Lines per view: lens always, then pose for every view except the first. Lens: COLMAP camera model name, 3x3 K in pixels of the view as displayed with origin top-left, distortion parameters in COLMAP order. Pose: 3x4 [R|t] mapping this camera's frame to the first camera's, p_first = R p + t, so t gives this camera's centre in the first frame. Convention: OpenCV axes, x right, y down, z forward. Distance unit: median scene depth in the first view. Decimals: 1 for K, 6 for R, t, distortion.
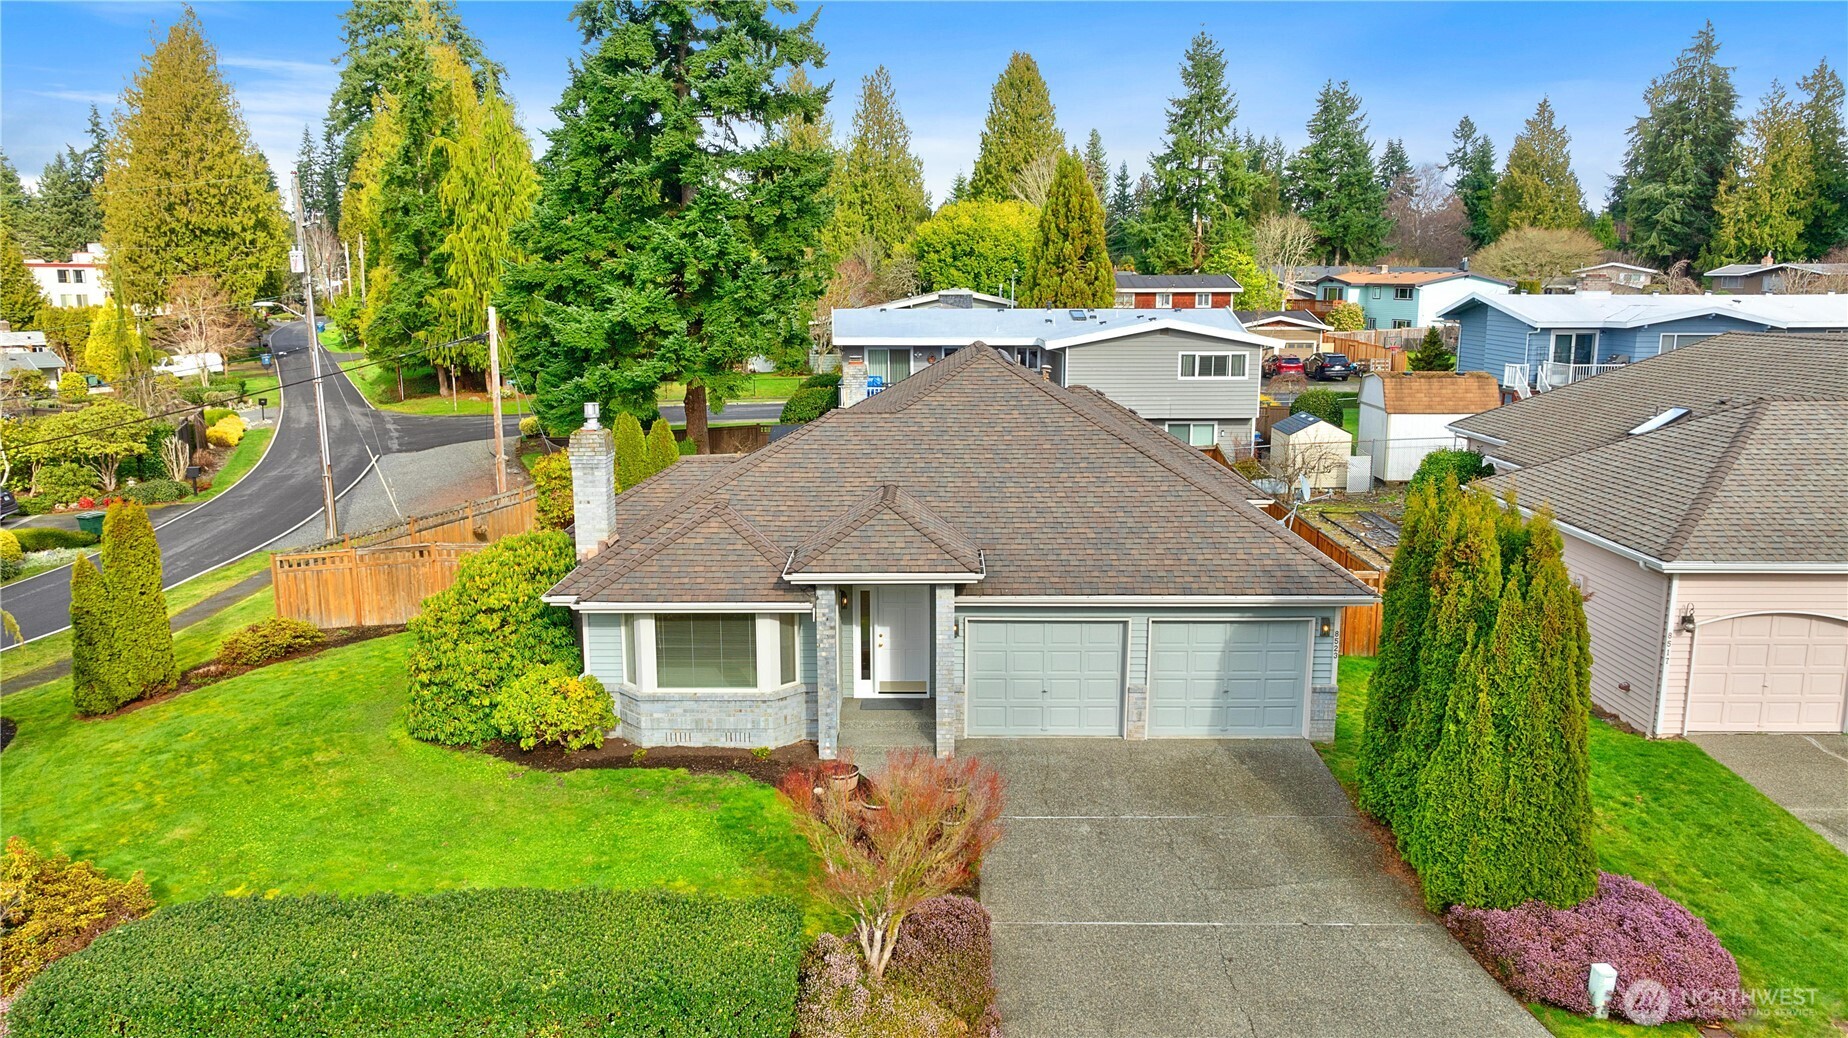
lens RADIAL K [[1343.2, 0, 872.8], [0, 1343.2, 523.7], [0, 0, 1]] dist [-0.013812, 0.003694]
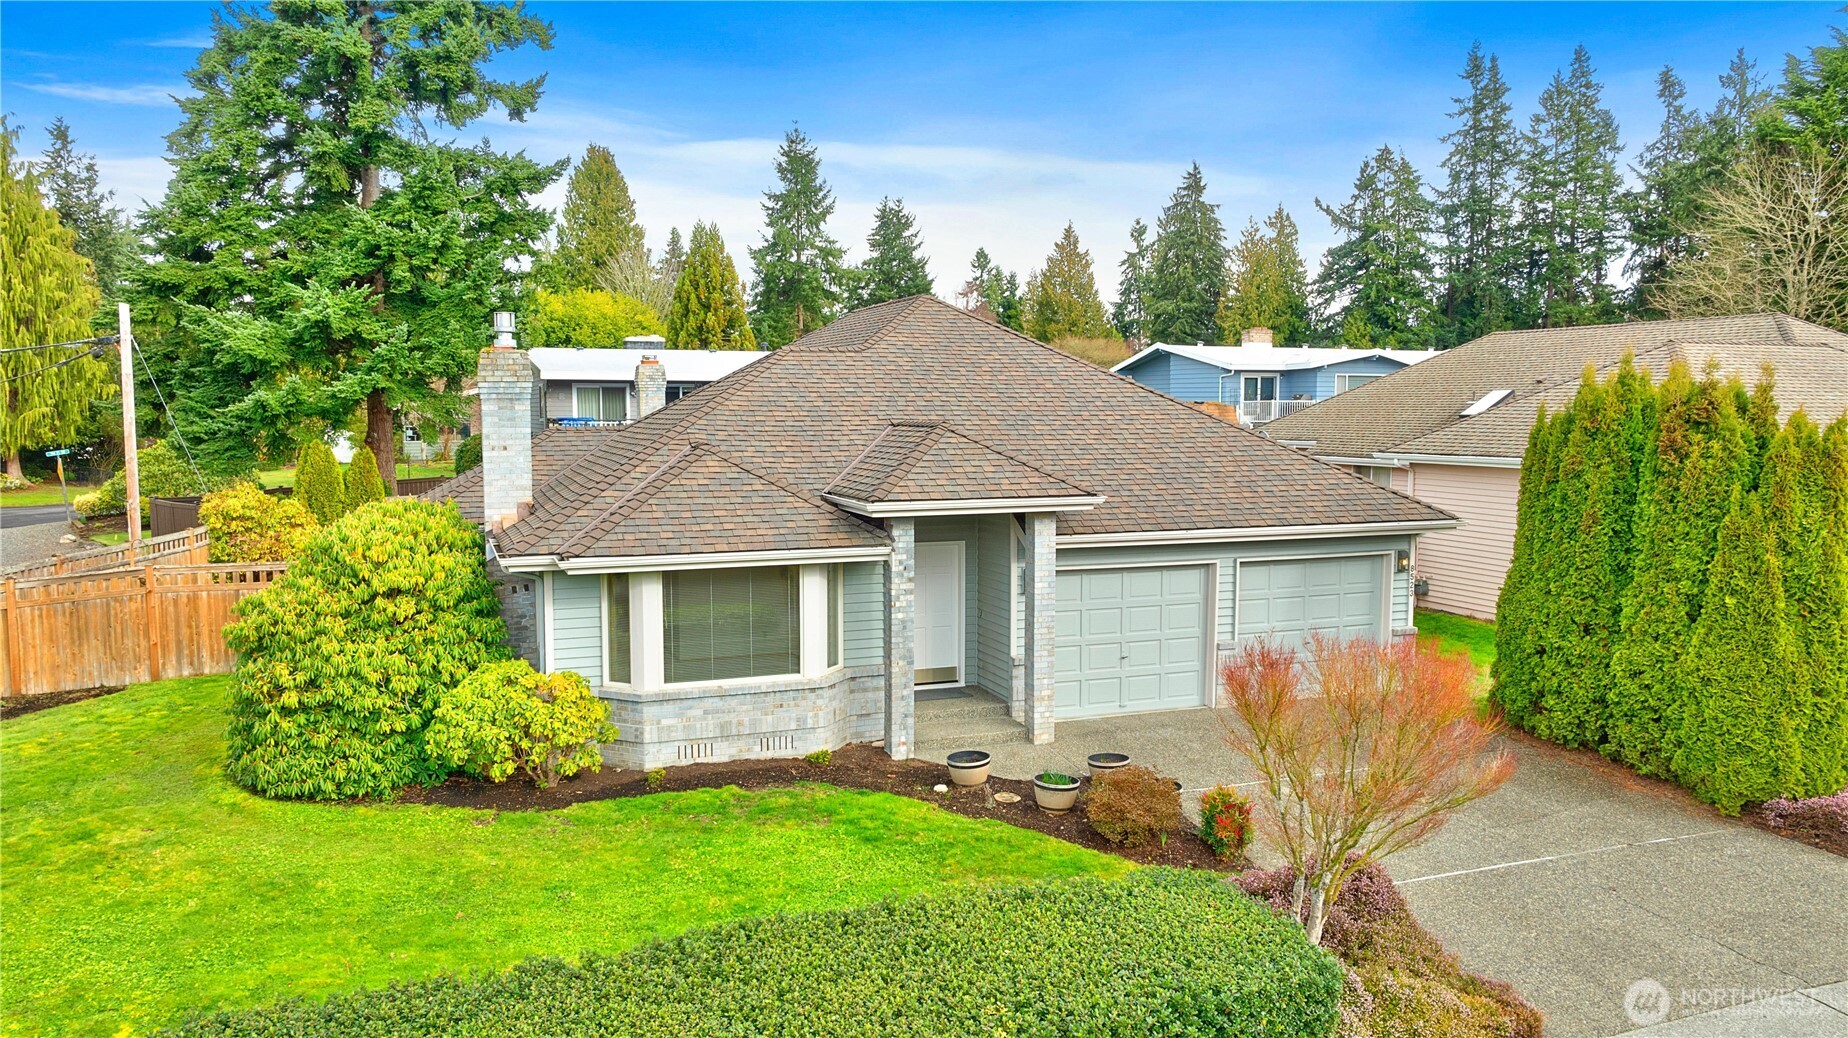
lens RADIAL K [[1343.2, 0, 872.8], [0, 1343.2, 523.7], [0, 0, 1]] dist [-0.013812, 0.003694]
pose [[0.928711, -0.024503, 0.369993, -0.317420], [0.064173, 0.993379, -0.095290, 0.112602], [-0.365209, 0.112241, 0.924135, 0.290967]]
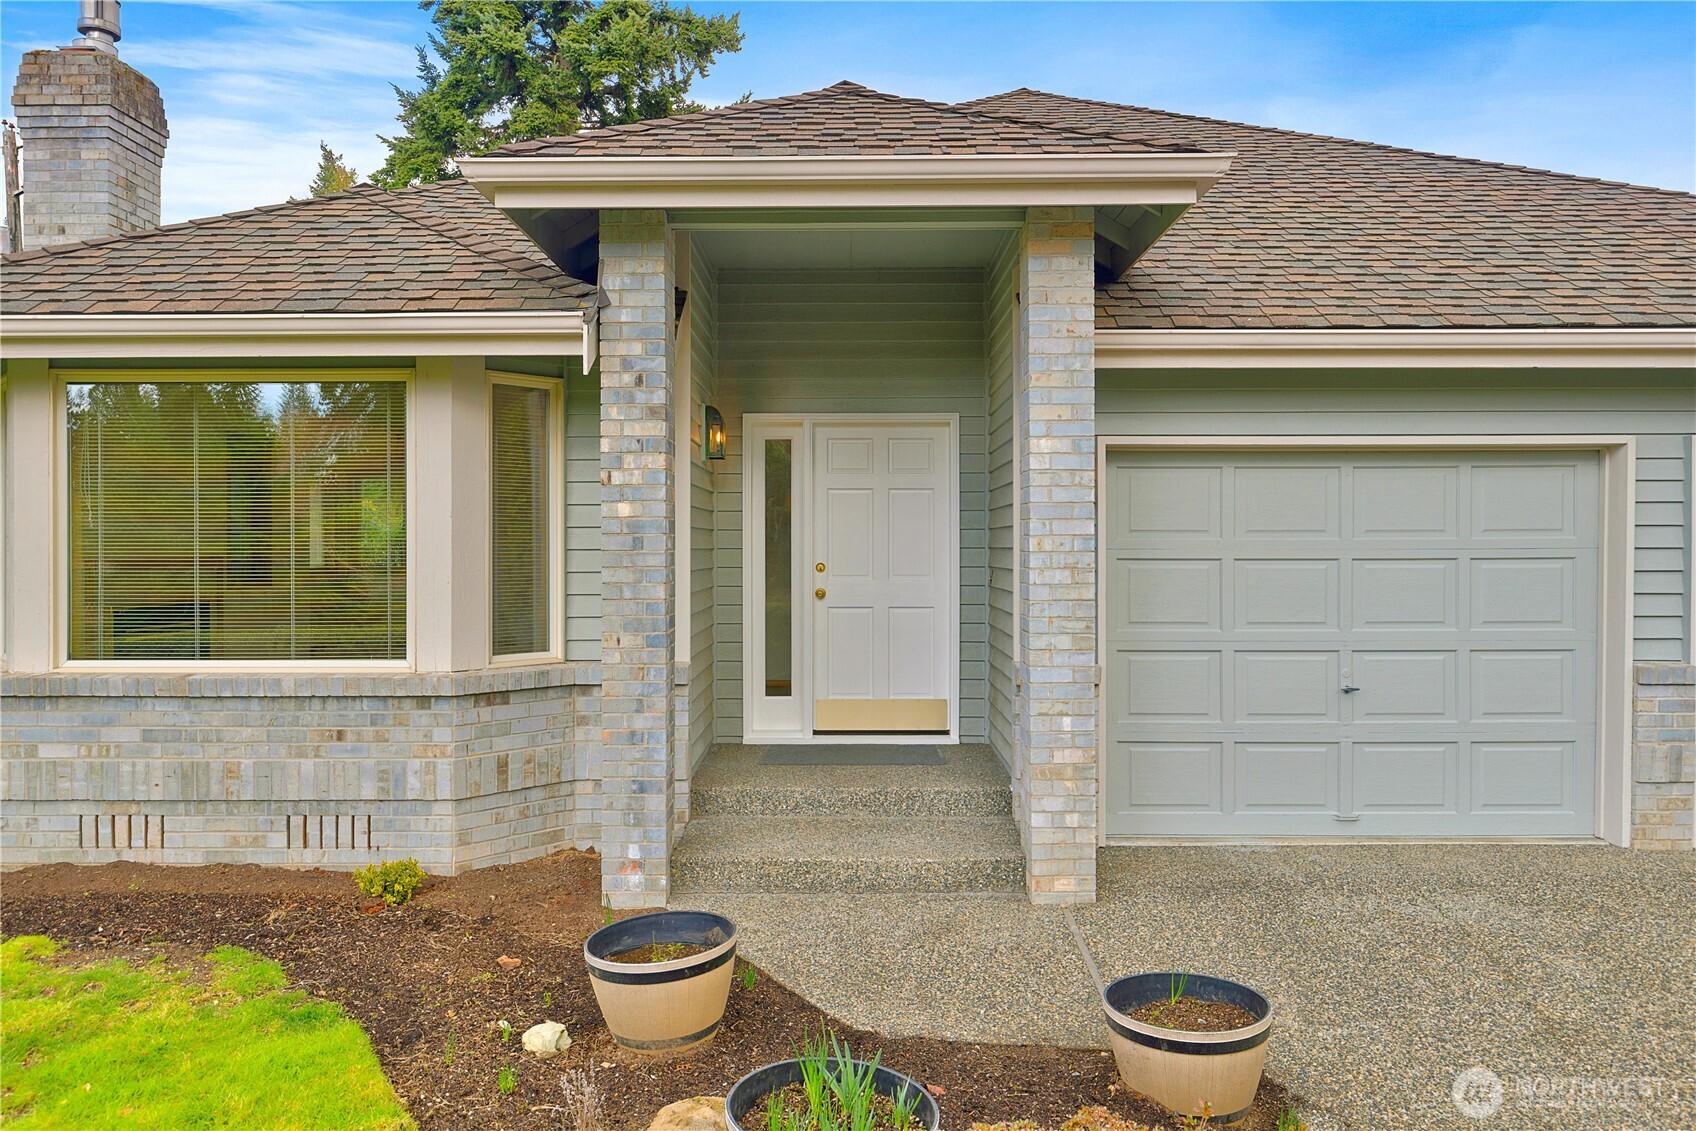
lens RADIAL K [[1112.0, 0, 828.2], [0, 1112.0, 565.5], [0, 0, 1]] dist [-0.001647, -0.001428]
pose [[0.999546, 0.011636, 0.027809, -0.000611], [-0.006475, 0.983840, -0.178932, 0.144000], [-0.029442, 0.178670, 0.983468, 0.747729]]
